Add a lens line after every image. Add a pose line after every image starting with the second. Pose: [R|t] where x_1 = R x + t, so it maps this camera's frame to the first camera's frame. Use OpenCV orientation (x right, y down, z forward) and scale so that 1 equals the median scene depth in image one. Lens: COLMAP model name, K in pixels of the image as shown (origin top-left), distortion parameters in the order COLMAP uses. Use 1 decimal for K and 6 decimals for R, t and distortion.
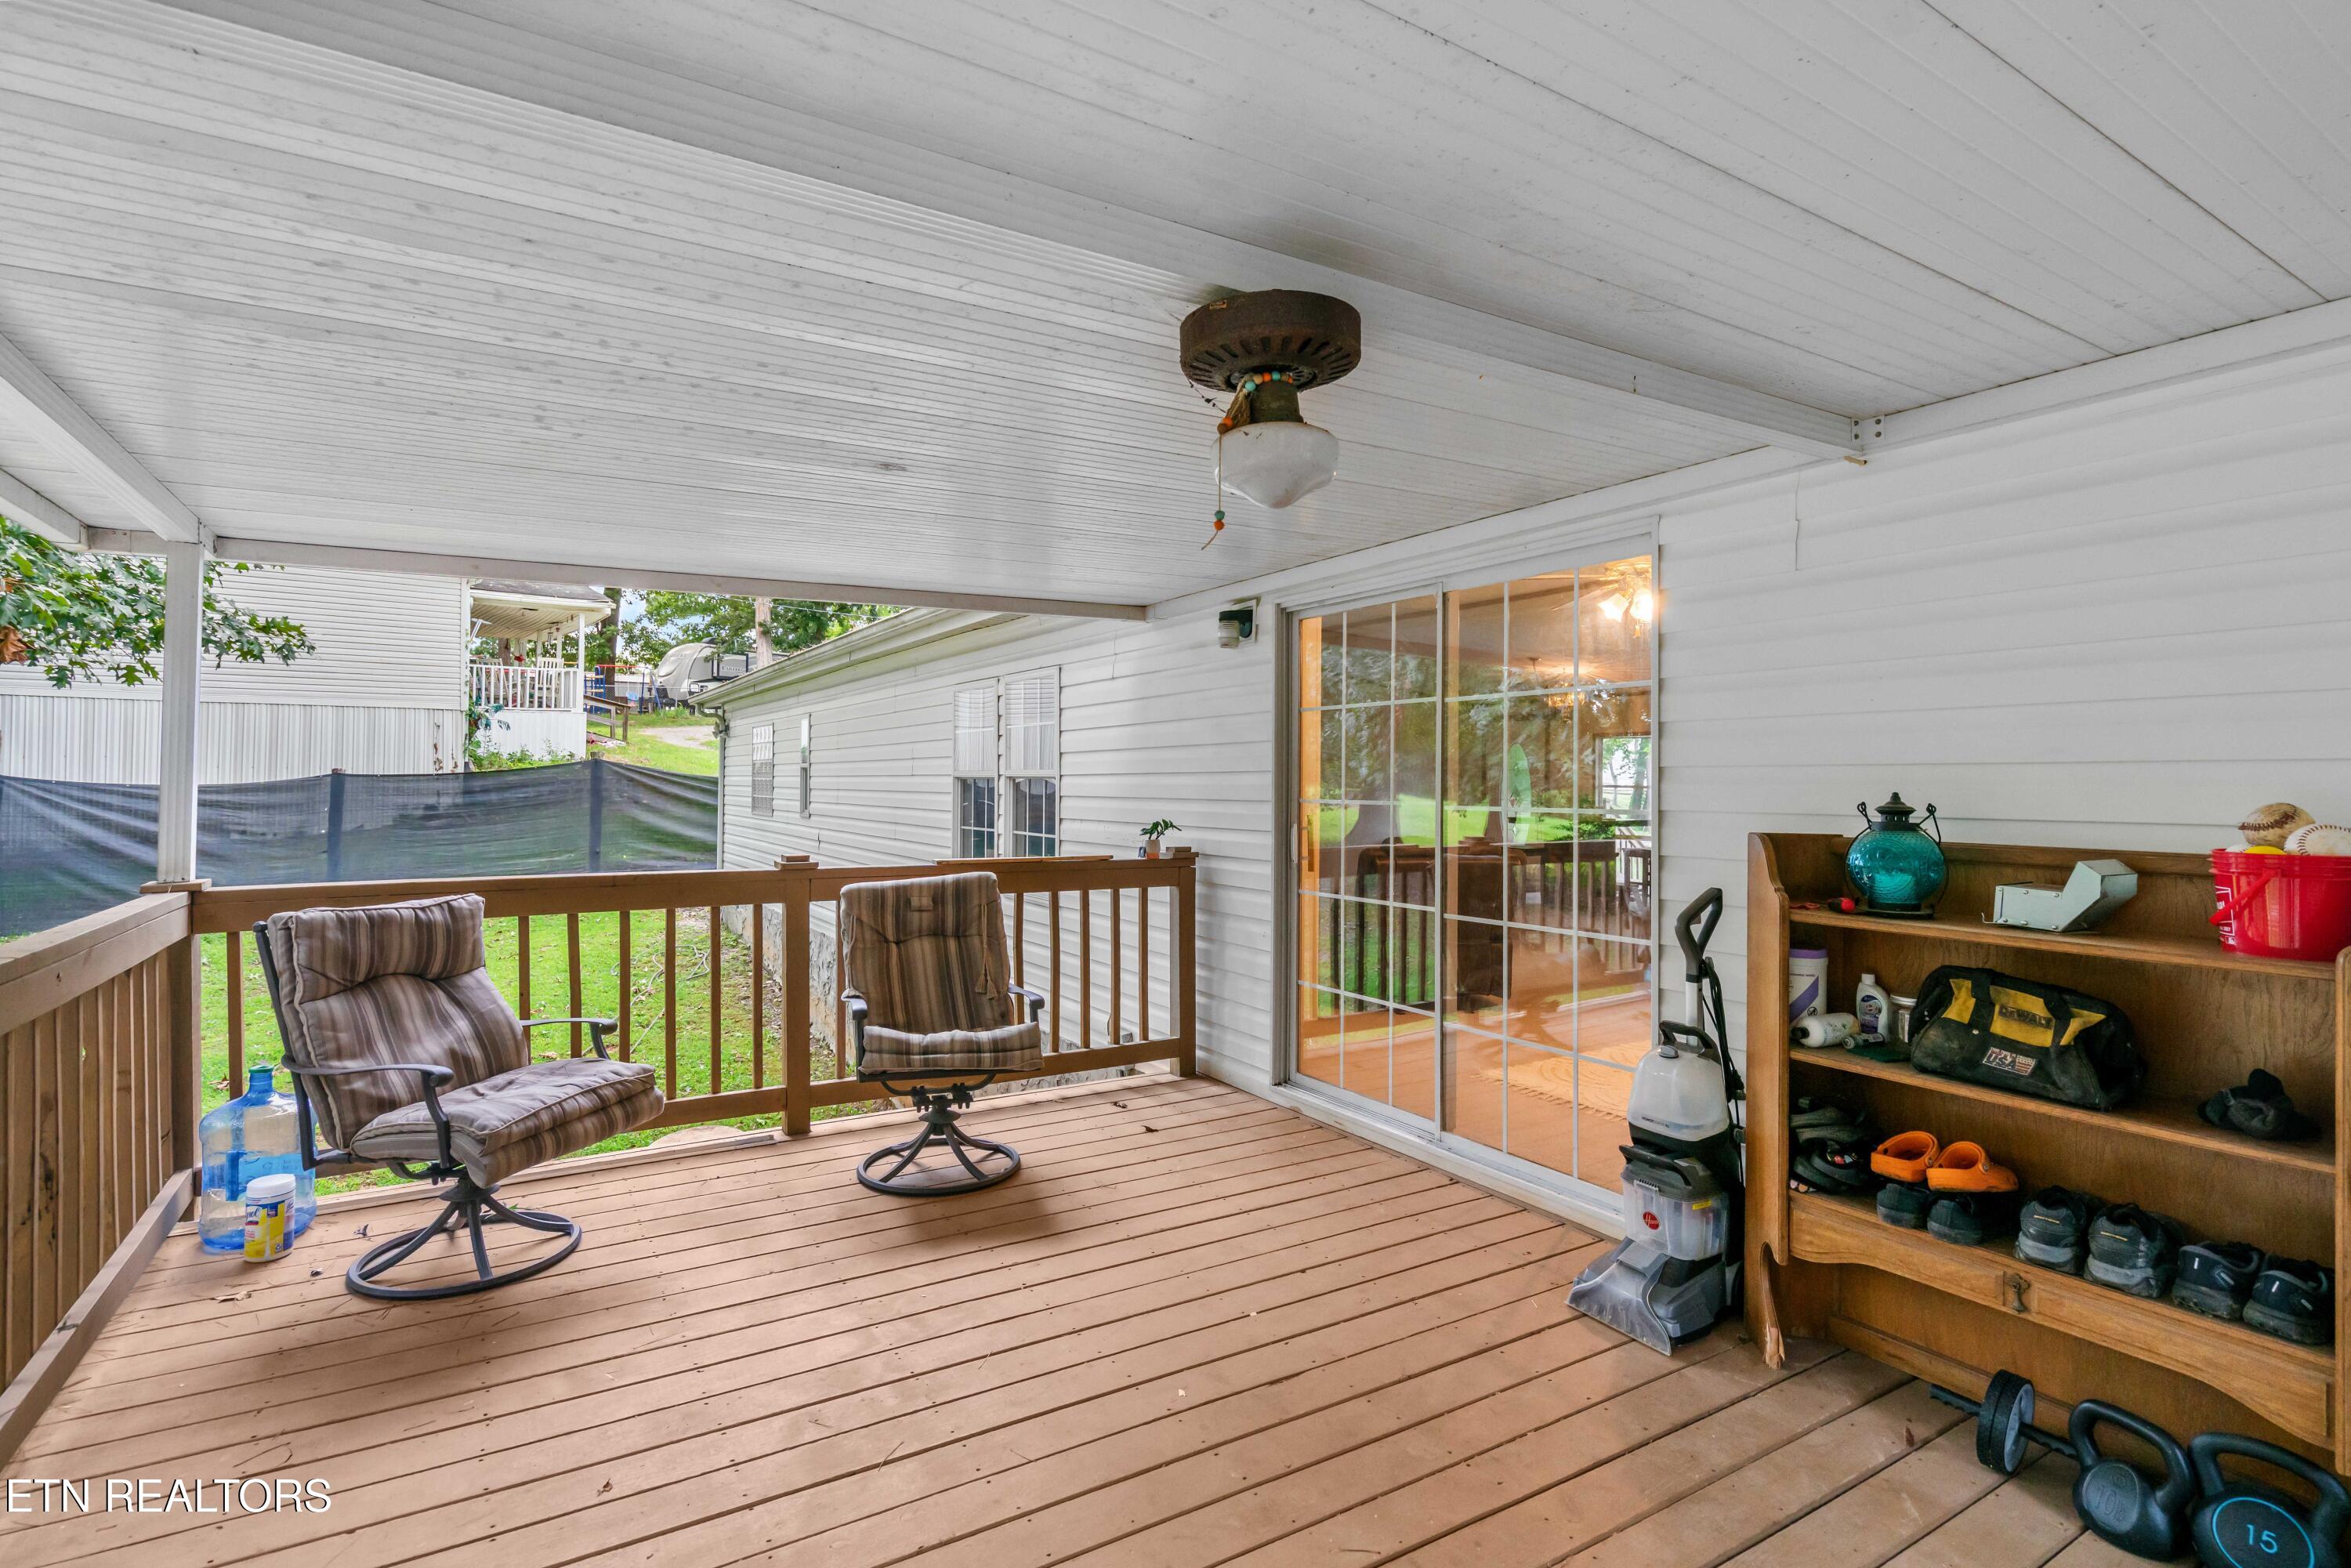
lens RADIAL K [[1070.1, 0, 1167.0], [0, 1070.1, 812.0], [0, 0, 1]] dist [-0.001915, 0.000080]
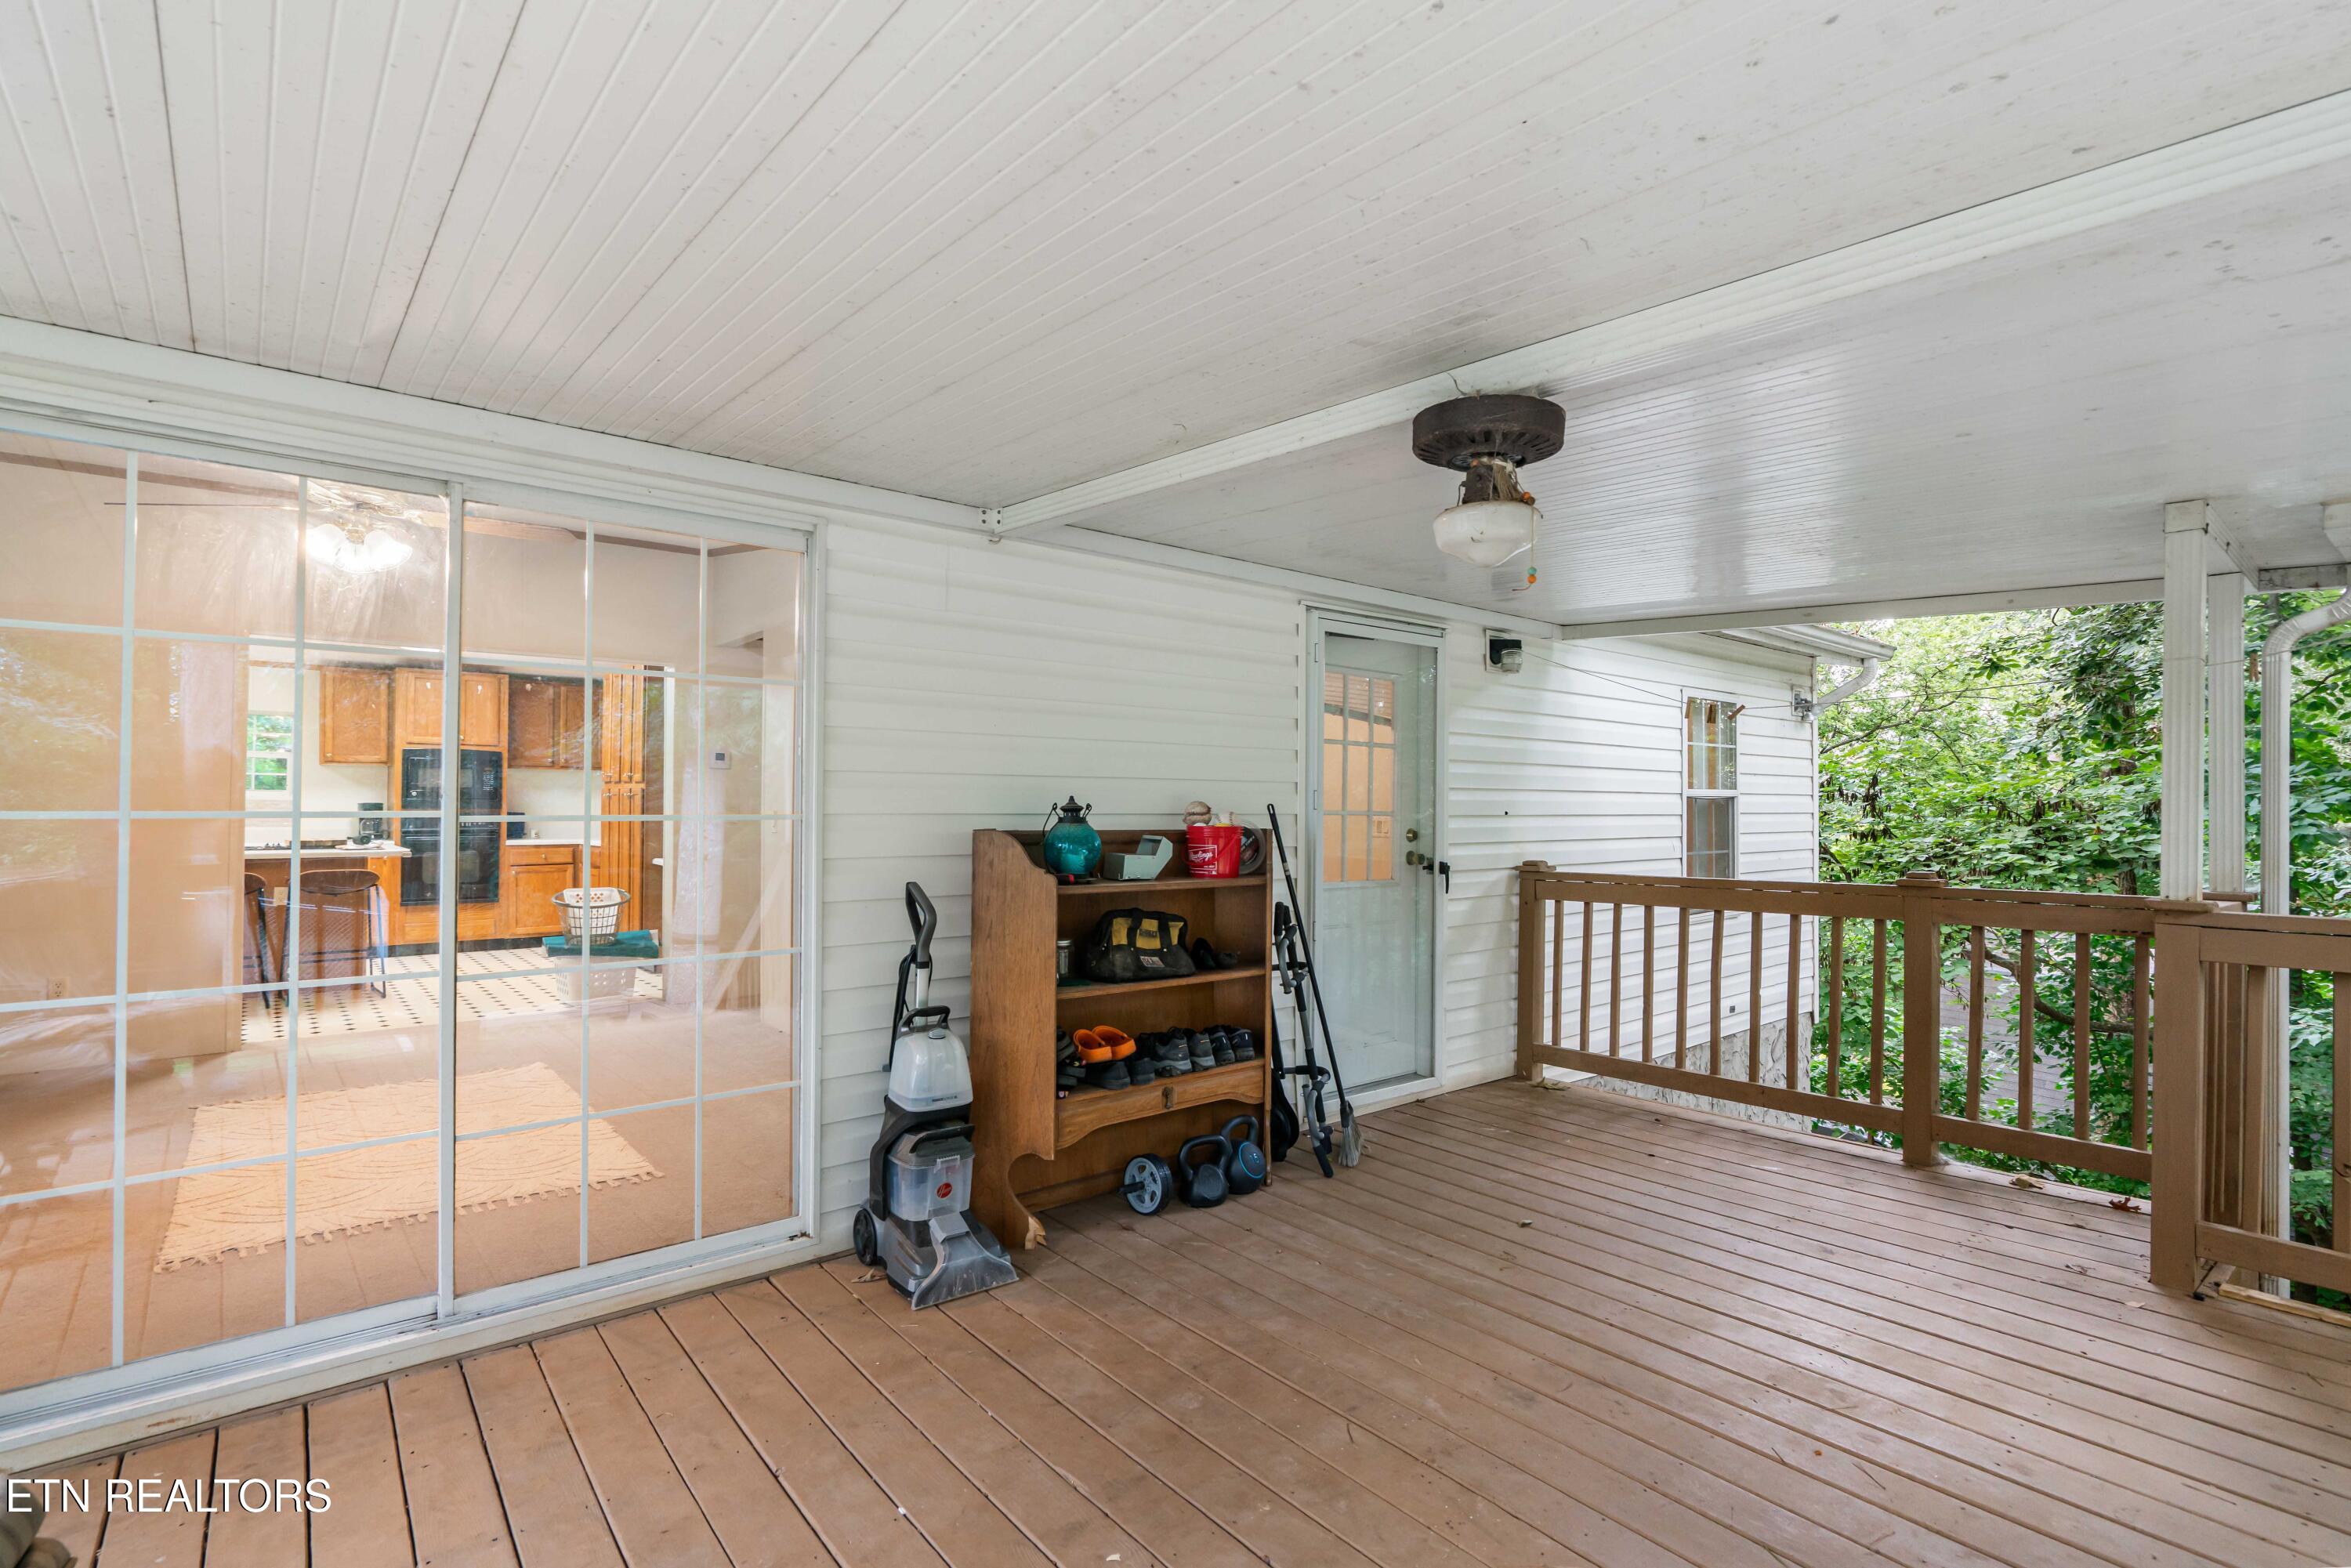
lens RADIAL K [[1109.0, 0, 1148.2], [0, 1109.0, 789.2], [0, 0, 1]] dist [0.000148, 0.000125]
pose [[-0.115786, 0.001310, 0.993273, -0.850754], [0.007289, 0.999973, -0.000469, -0.027433], [-0.993247, 0.007186, -0.115792, 1.145649]]
